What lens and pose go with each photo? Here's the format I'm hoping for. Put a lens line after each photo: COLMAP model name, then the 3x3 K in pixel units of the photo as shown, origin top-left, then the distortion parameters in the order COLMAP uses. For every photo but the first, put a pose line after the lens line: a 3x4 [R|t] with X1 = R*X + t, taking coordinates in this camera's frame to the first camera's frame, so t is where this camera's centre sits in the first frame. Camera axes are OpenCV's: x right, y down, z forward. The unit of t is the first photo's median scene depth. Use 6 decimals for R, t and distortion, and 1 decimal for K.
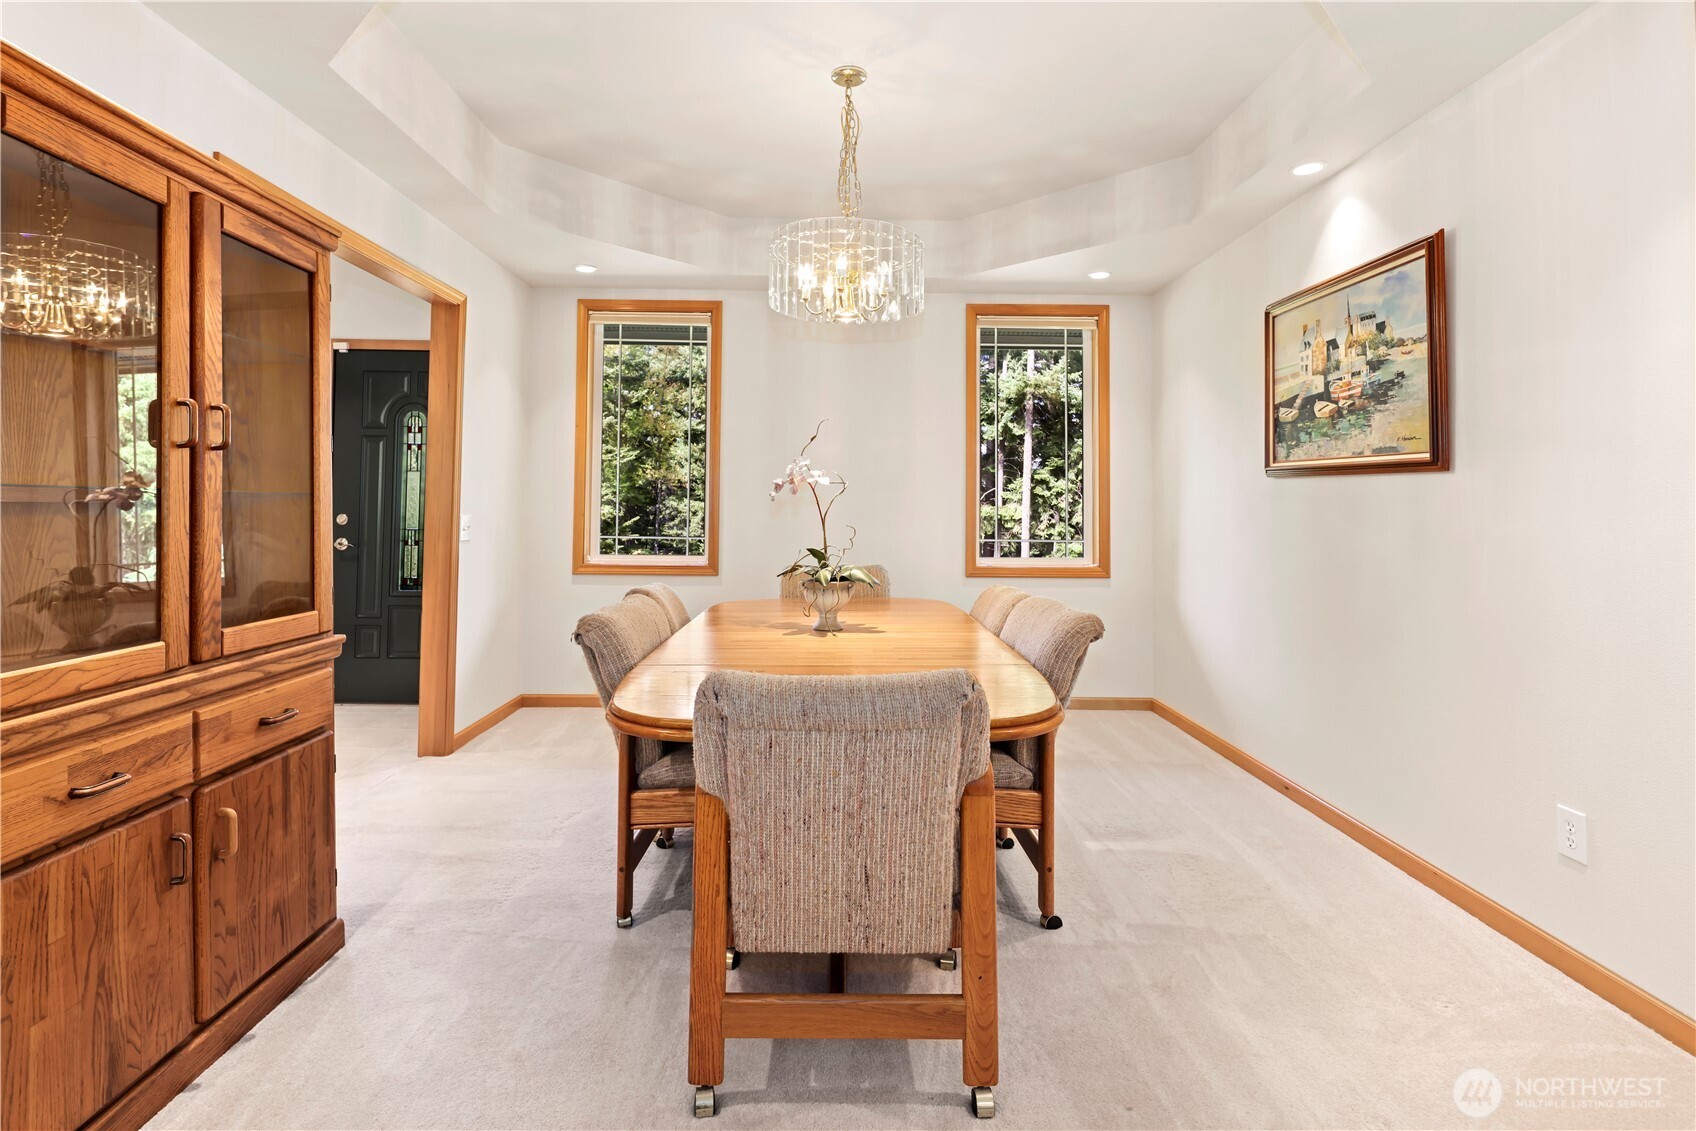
lens RADIAL K [[830.0, 0, 843.3], [0, 830.0, 478.7], [0, 0, 1]] dist [-0.000476, -0.004415]
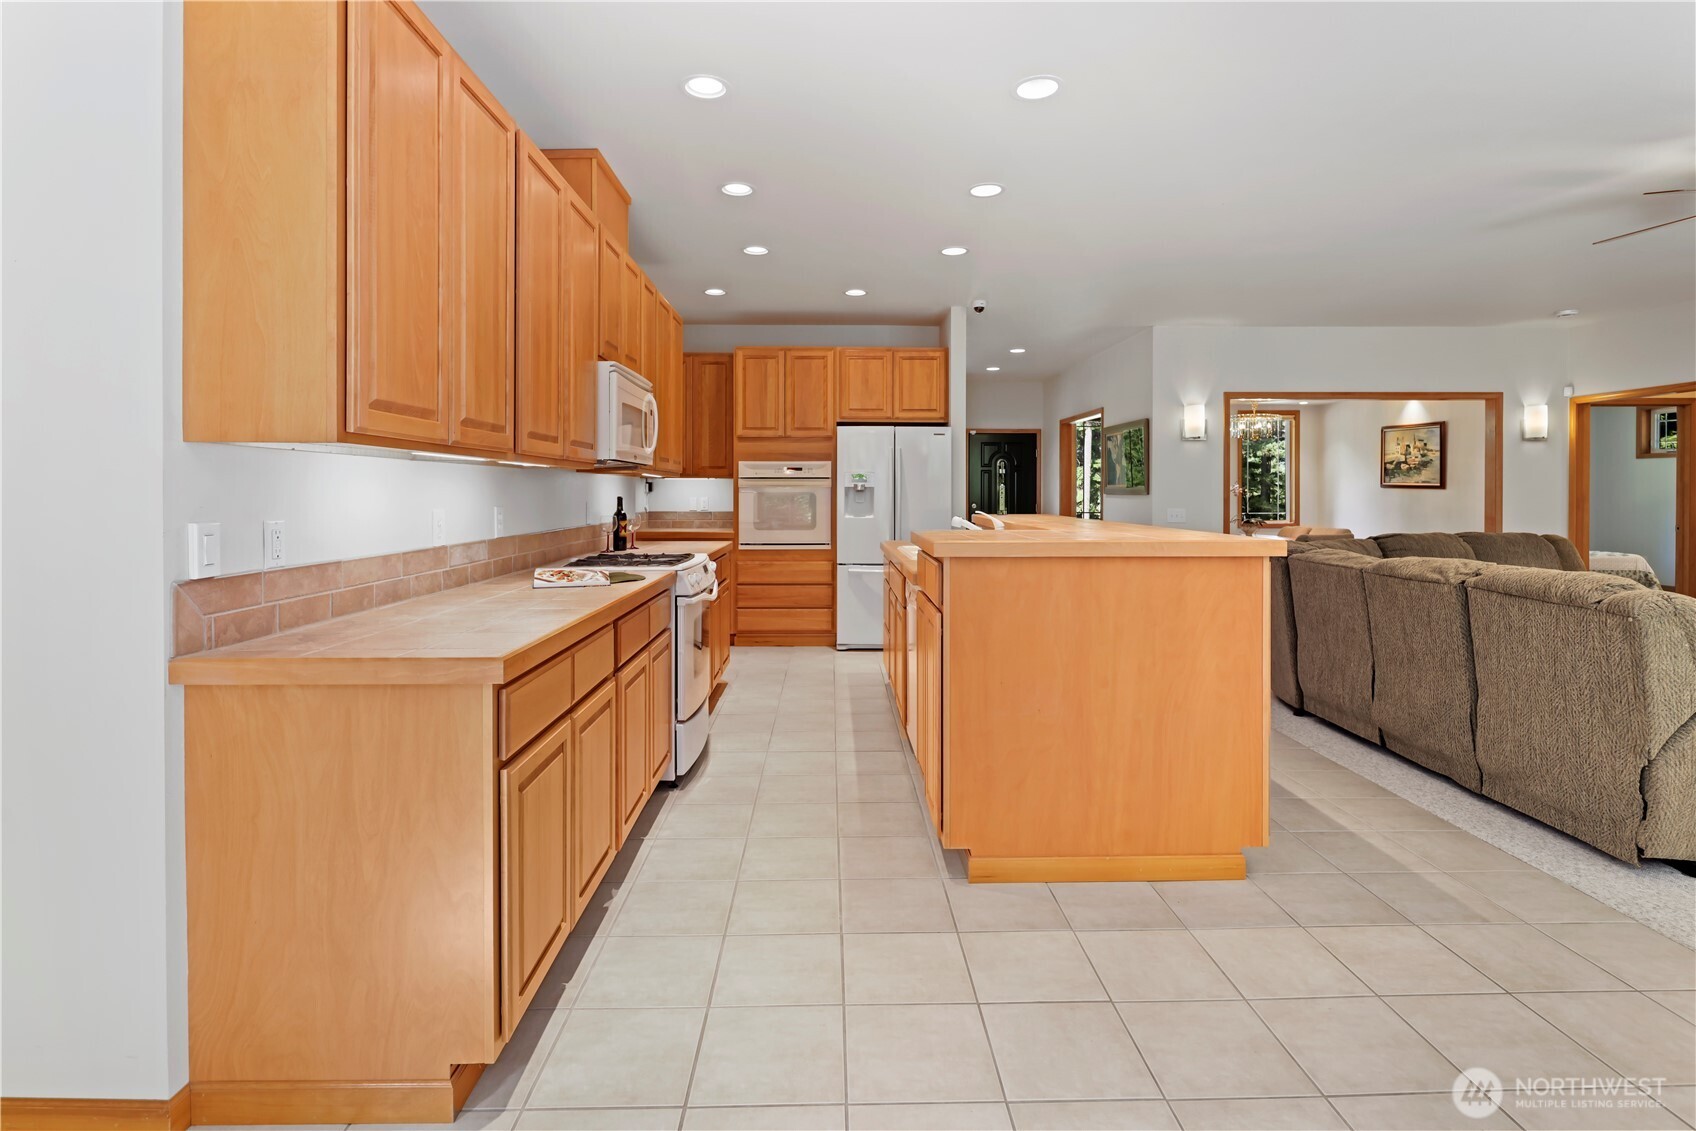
lens RADIAL K [[827.8, 0, 843.2], [0, 827.8, 497.6], [0, 0, 1]] dist [0.001909, -0.000170]
pose [[0.999942, -0.008951, -0.006027, -1.589915], [0.009204, 0.999019, 0.043305, -0.131181], [0.005634, -0.043358, 0.999044, -2.231768]]
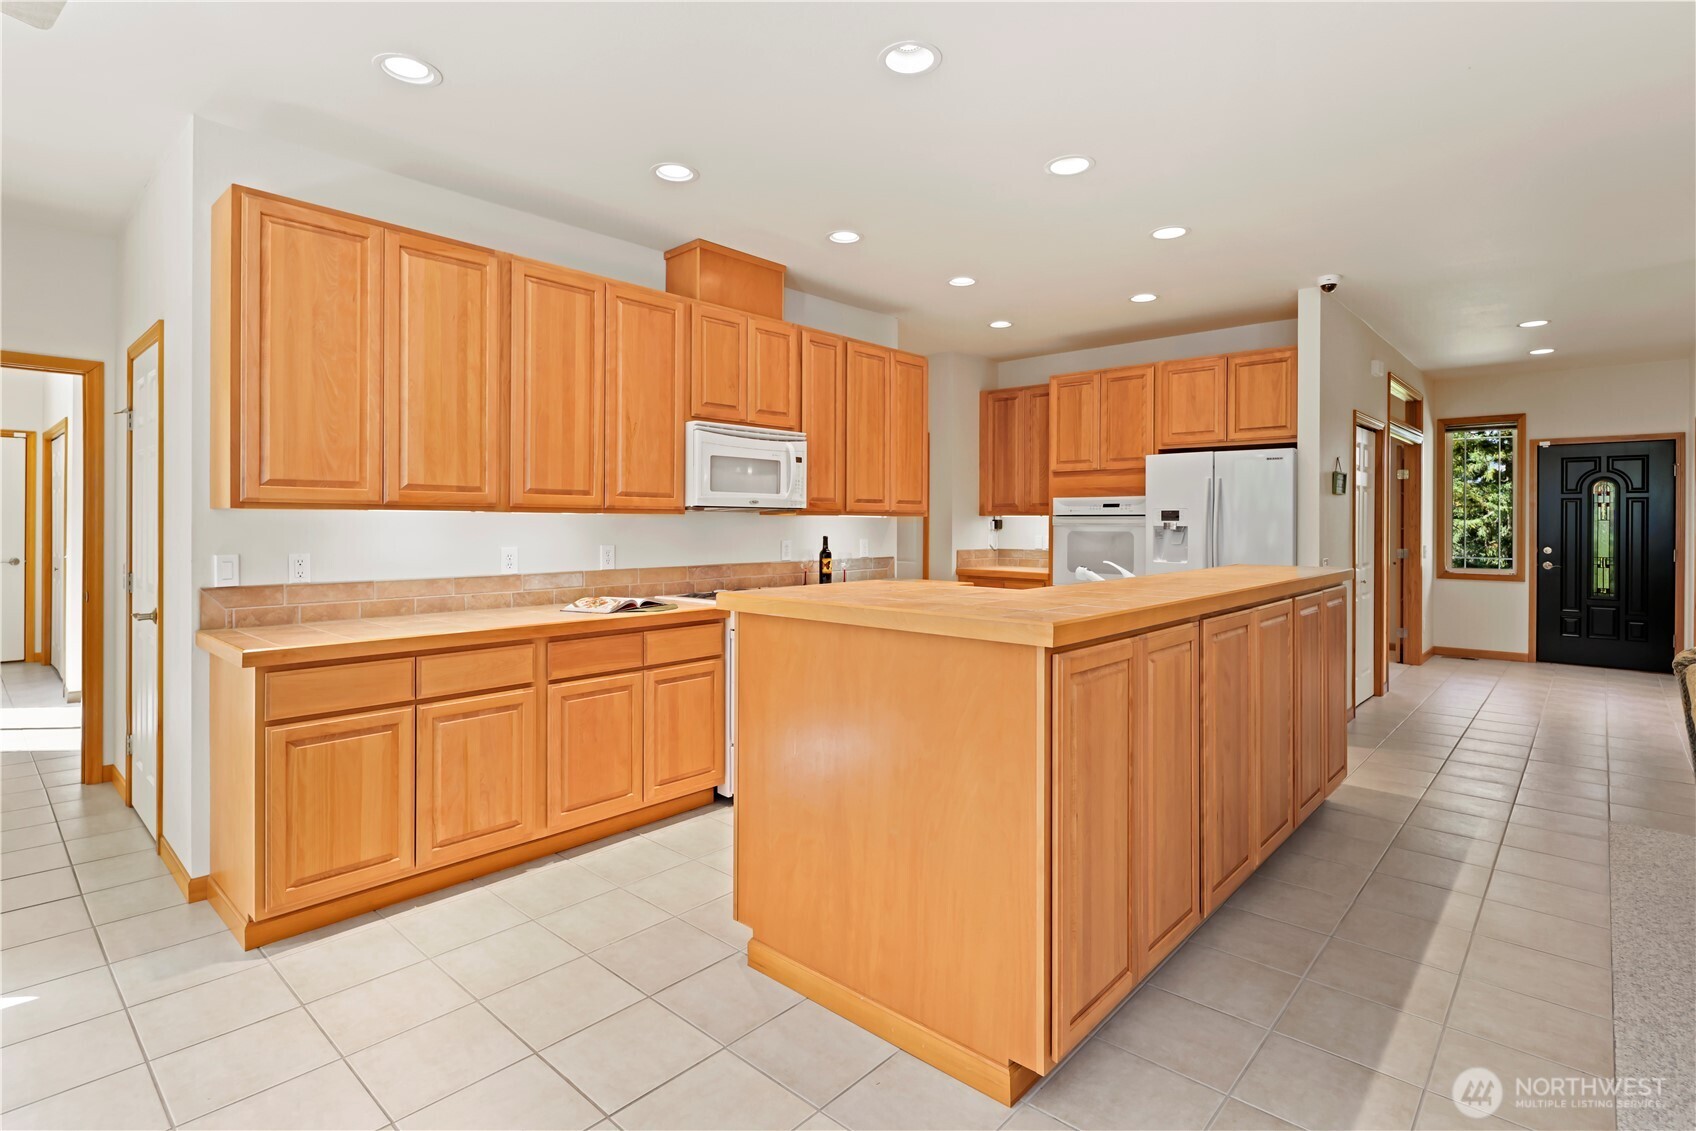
lens RADIAL K [[828.9, 0, 846.4], [0, 828.9, 523.2], [0, 0, 1]] dist [0.001296, -0.001054]
pose [[0.724162, -0.006403, -0.689601, -0.790337], [0.028840, 0.999363, 0.021005, -0.130249], [0.689027, -0.035099, 0.723885, -1.856254]]
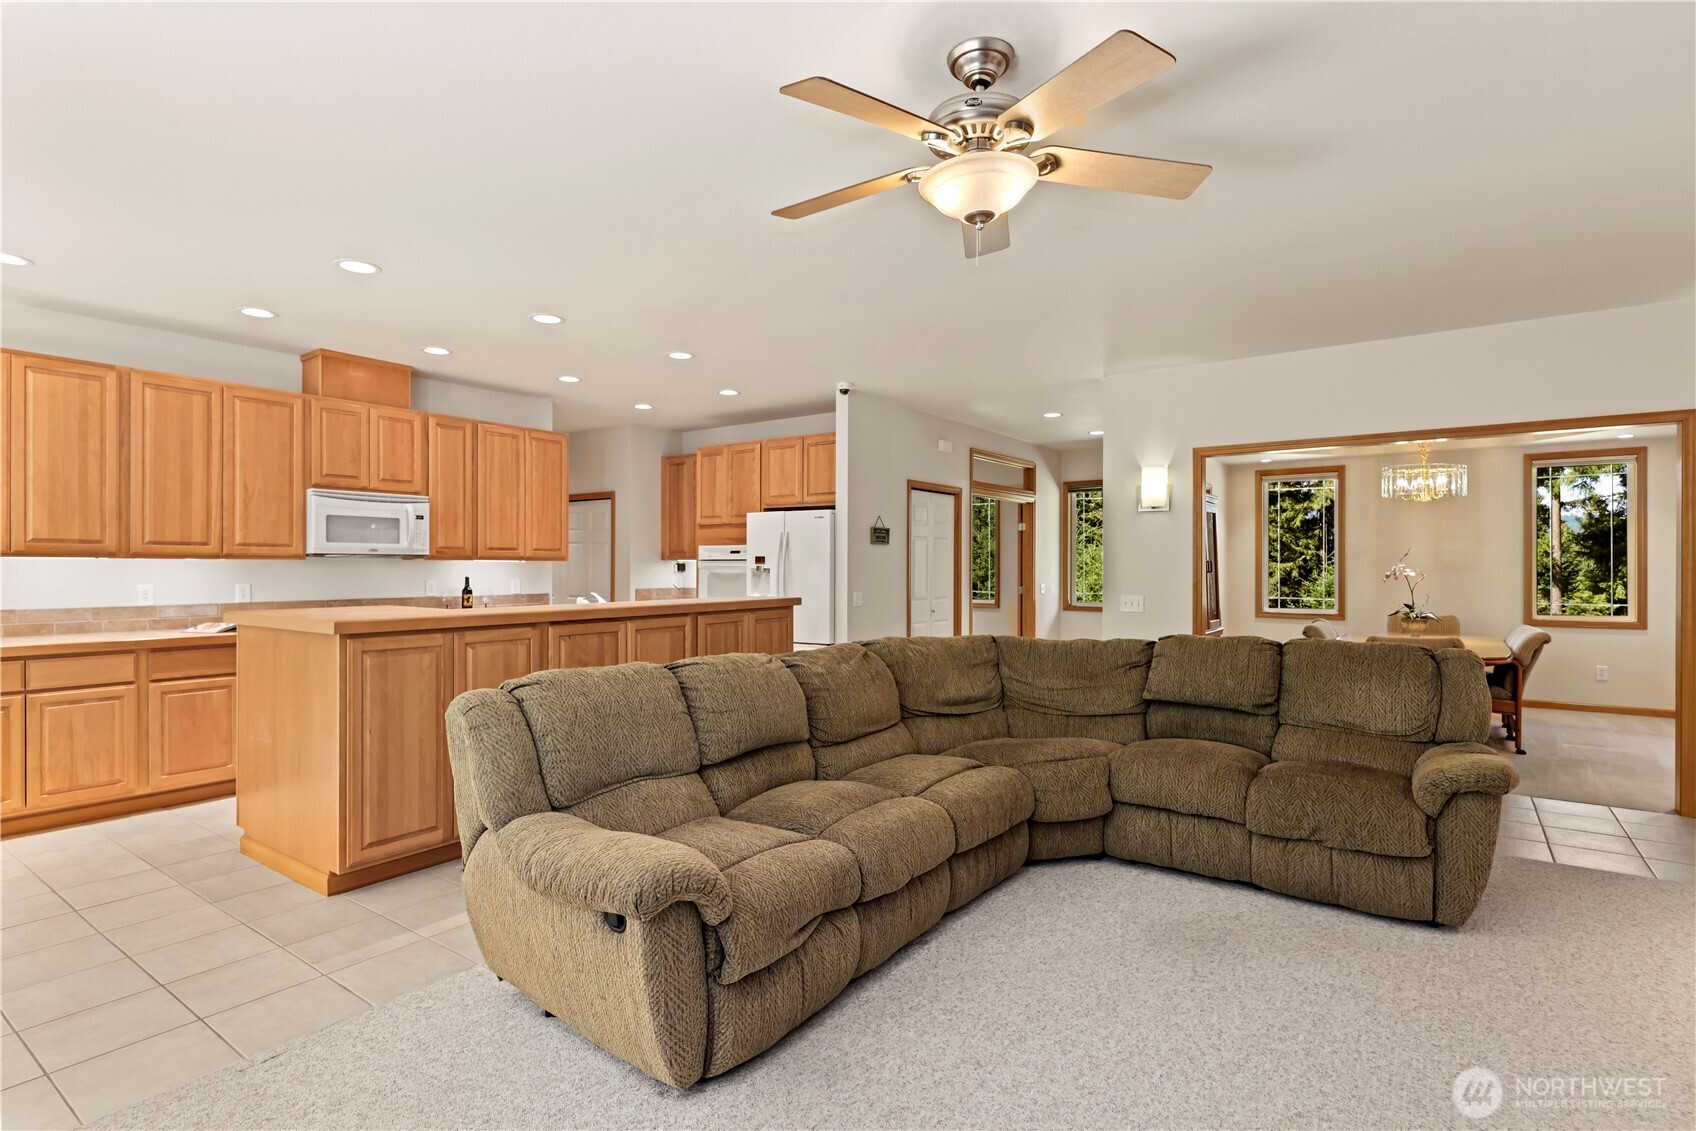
lens RADIAL K [[833.9, 0, 849.8], [0, 833.9, 568.0], [0, 0, 1]] dist [-0.002956, -0.001856]
pose [[0.801526, -0.006553, -0.597924, 0.117852], [0.027416, 0.999291, 0.025800, -0.119823], [0.597331, -0.037072, 0.801138, -1.786895]]
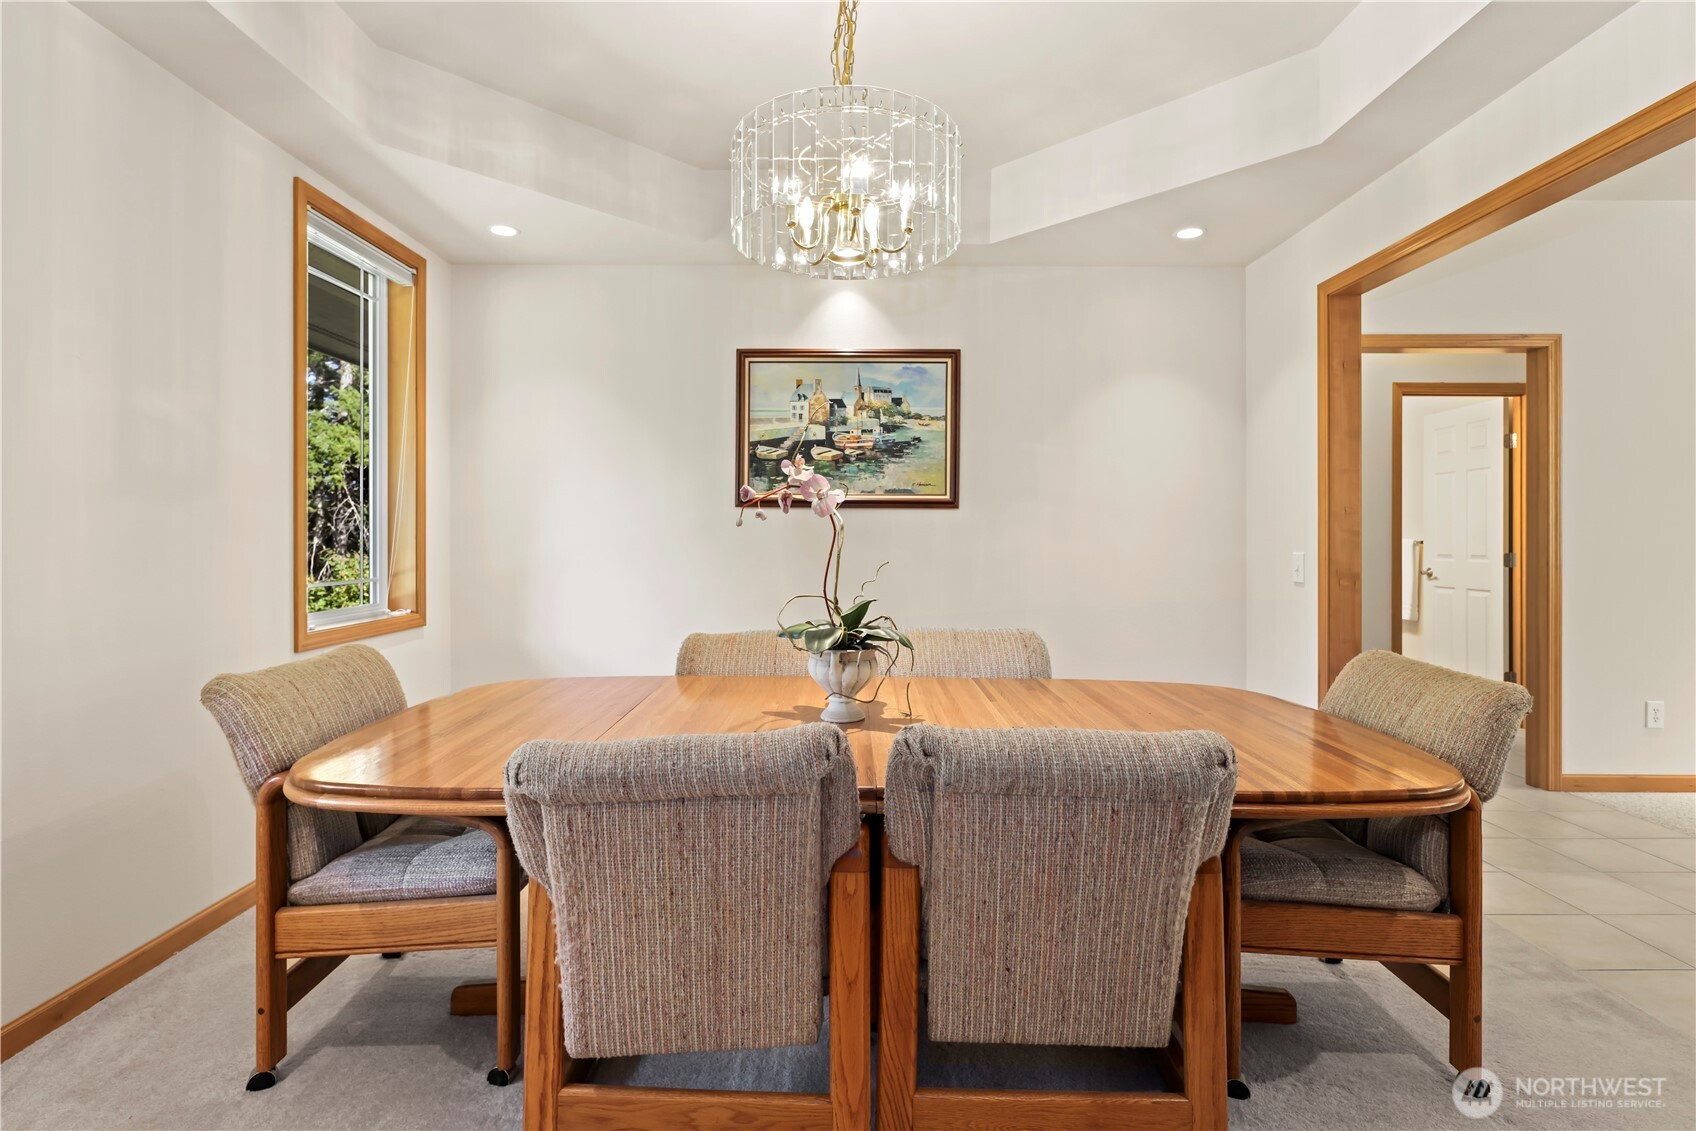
lens RADIAL K [[828.9, 0, 846.4], [0, 828.9, 523.2], [0, 0, 1]] dist [0.001296, -0.001054]
pose [[0.032513, -0.005471, 0.999456, -0.703674], [-0.025123, 0.999665, 0.006289, 0.011557], [-0.999156, -0.025313, 0.032364, 1.003407]]
